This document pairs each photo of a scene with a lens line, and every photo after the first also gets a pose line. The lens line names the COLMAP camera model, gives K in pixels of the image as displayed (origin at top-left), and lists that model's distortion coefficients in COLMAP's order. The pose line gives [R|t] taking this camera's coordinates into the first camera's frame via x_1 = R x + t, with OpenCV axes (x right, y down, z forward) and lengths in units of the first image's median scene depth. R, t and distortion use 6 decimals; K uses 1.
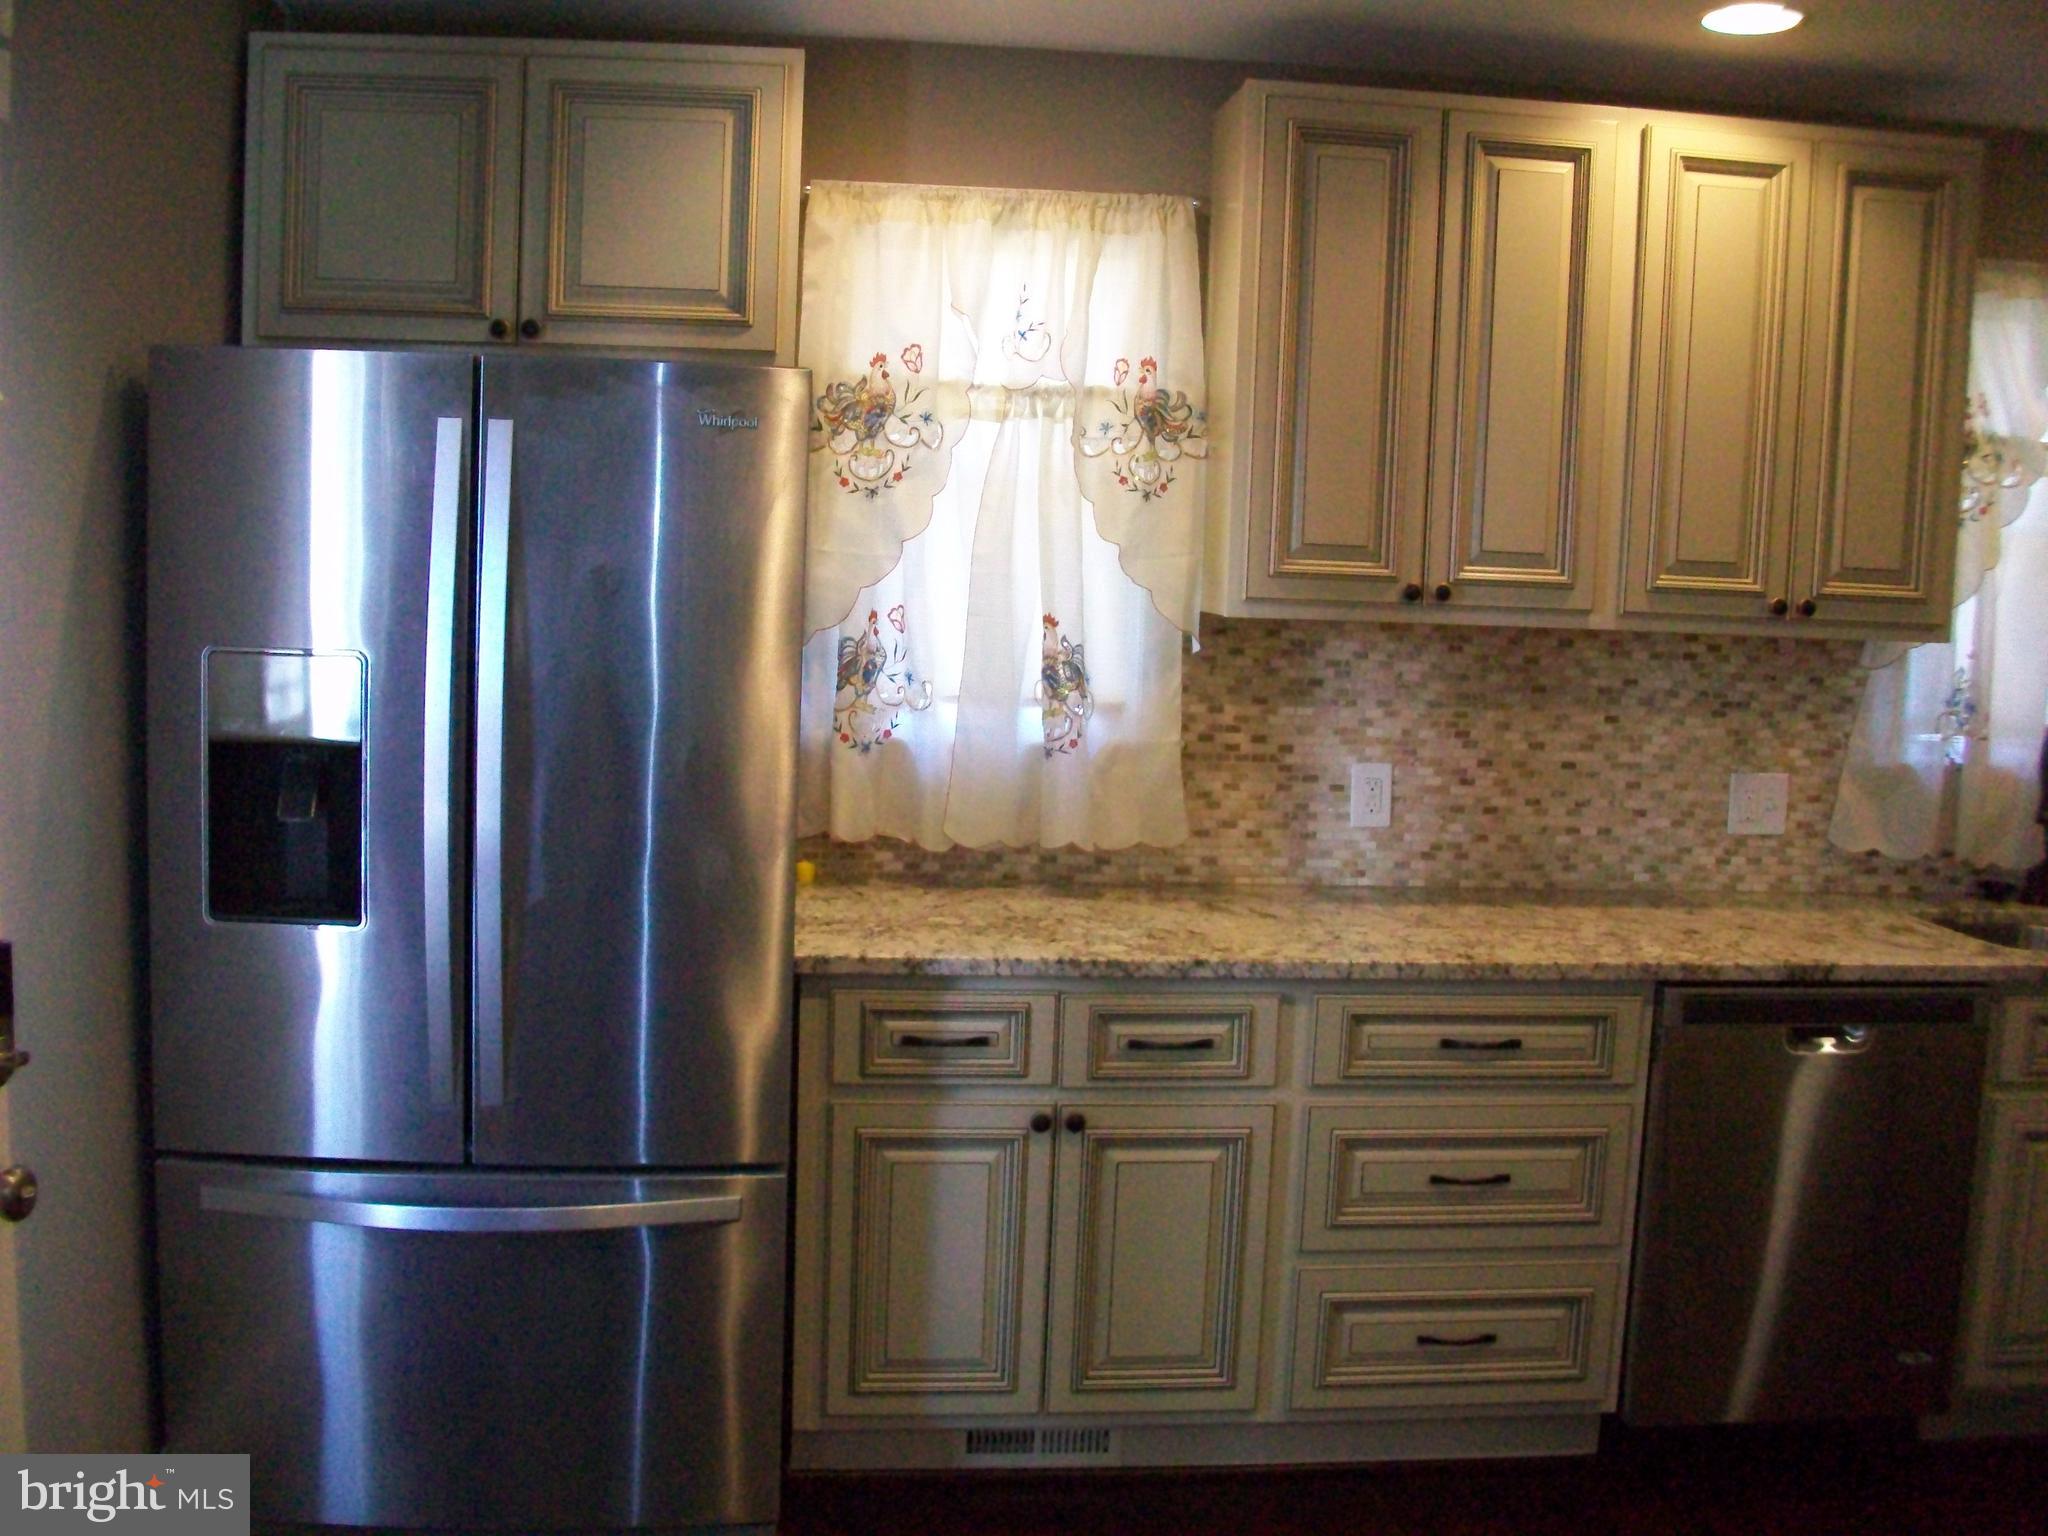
lens RADIAL K [[1978.2, 0, 1020.5], [0, 1978.2, 765.1], [0, 0, 1]] dist [-0.113913, 0.000000]
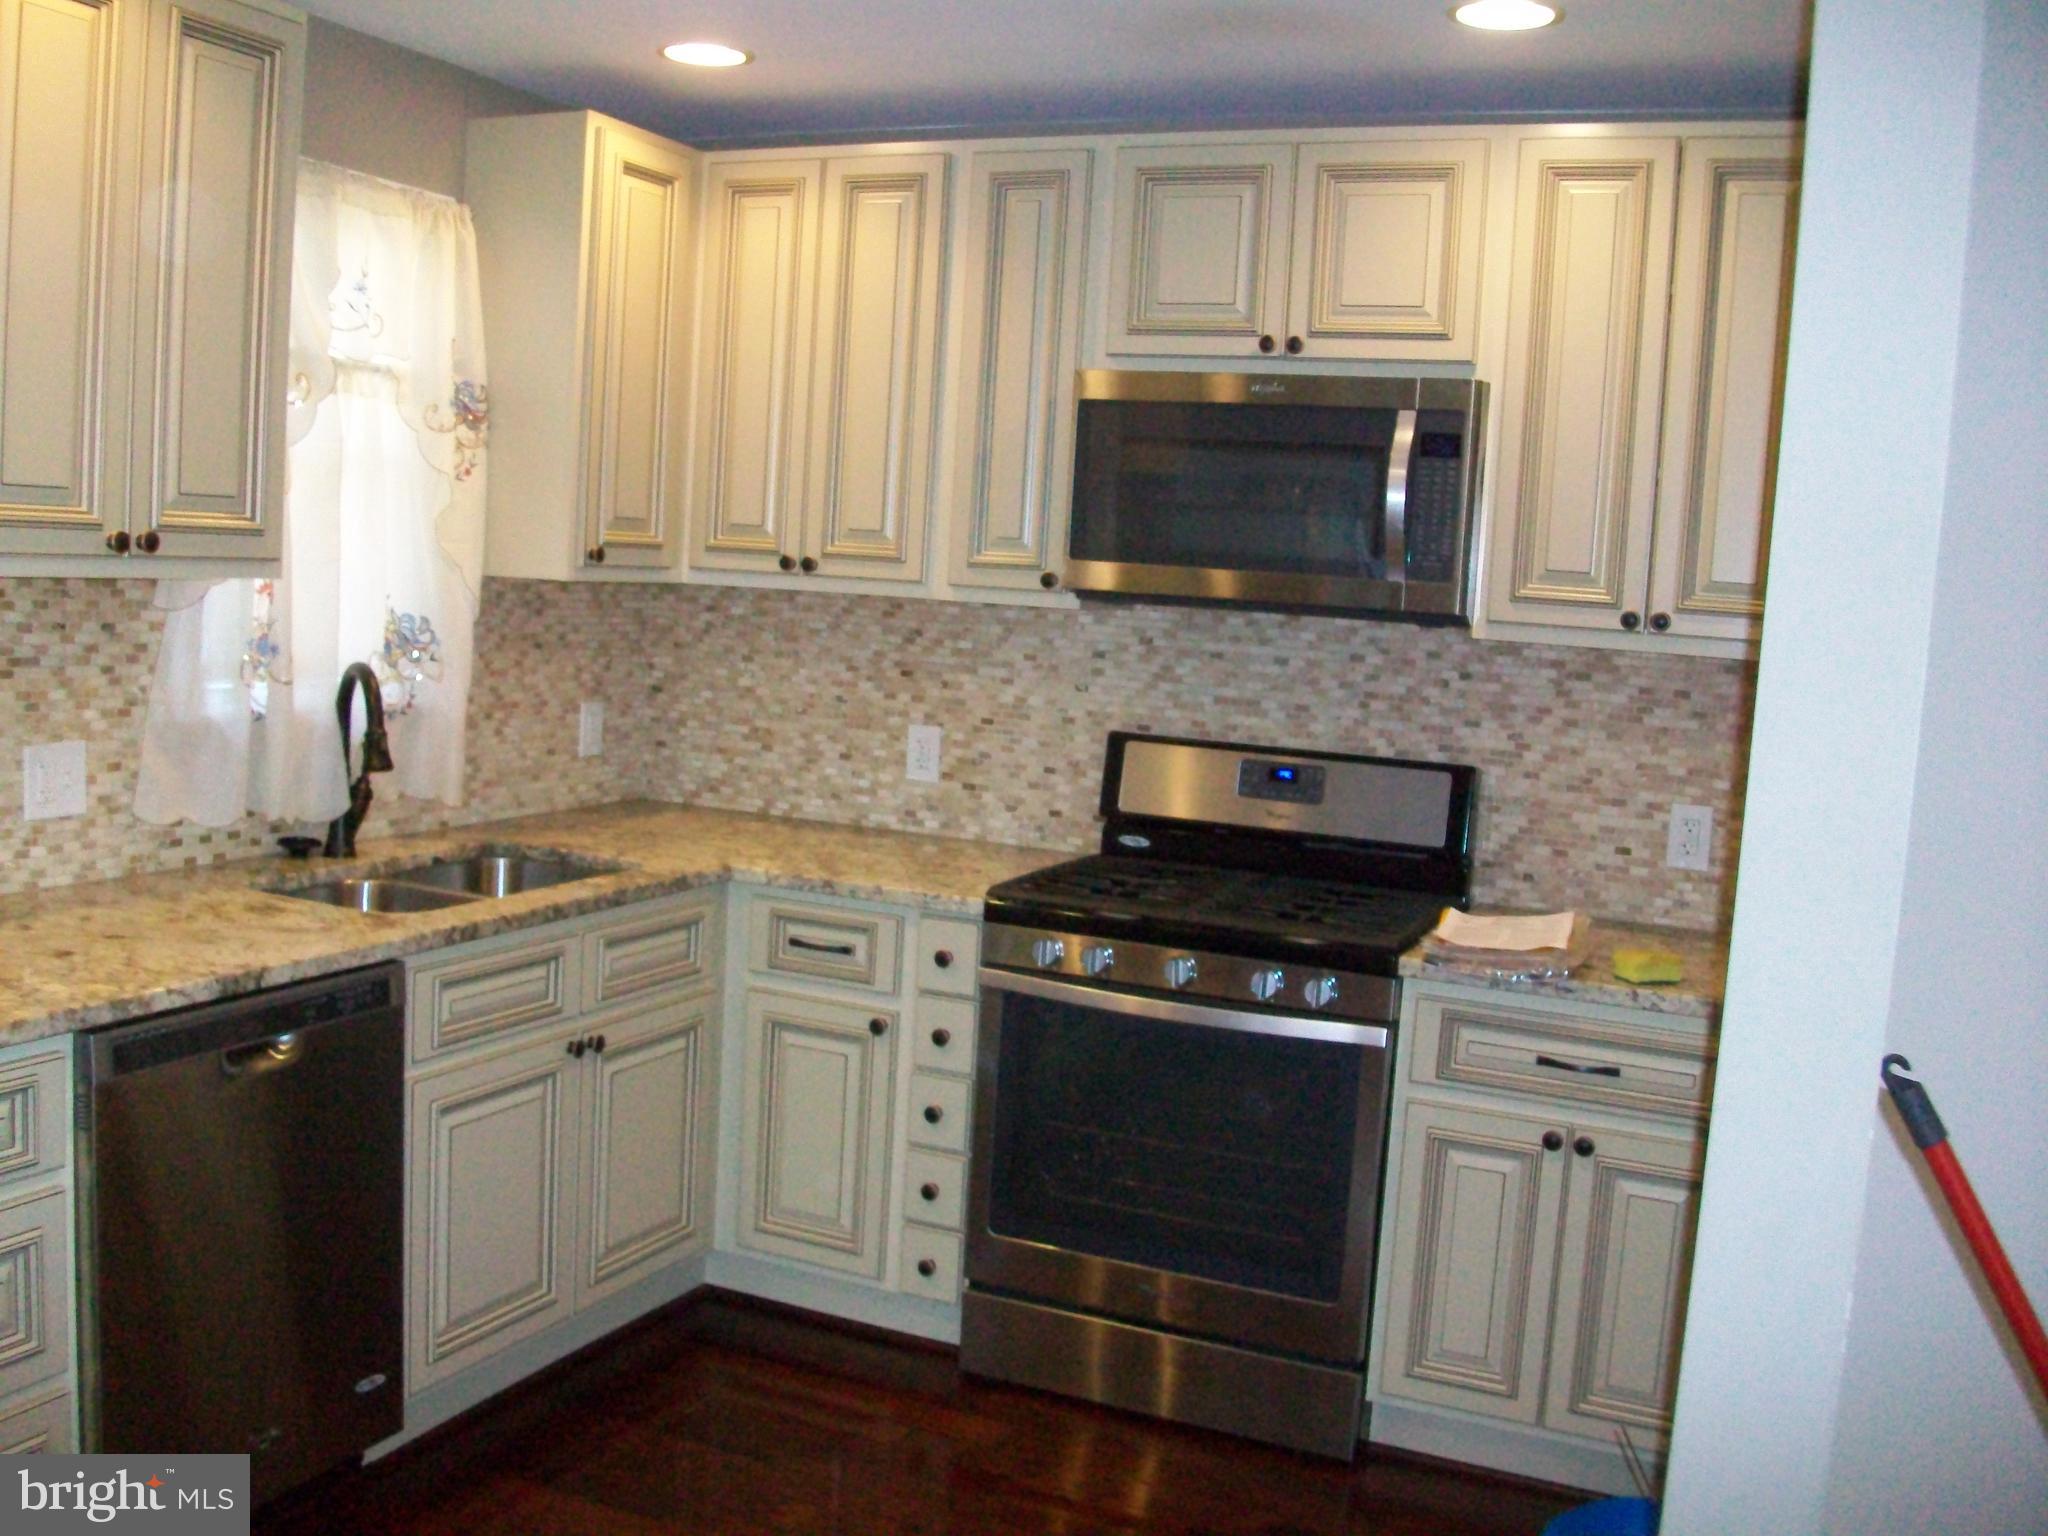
lens RADIAL K [[1978.2, 0, 1023.6], [0, 1978.2, 769.9], [0, 0, 1]] dist [-0.113913, 0.000000]
pose [[0.527445, -0.096035, 0.844144, -0.089754], [0.056811, 0.995354, 0.077740, -0.024206], [-0.847687, 0.006954, 0.530451, 0.222987]]
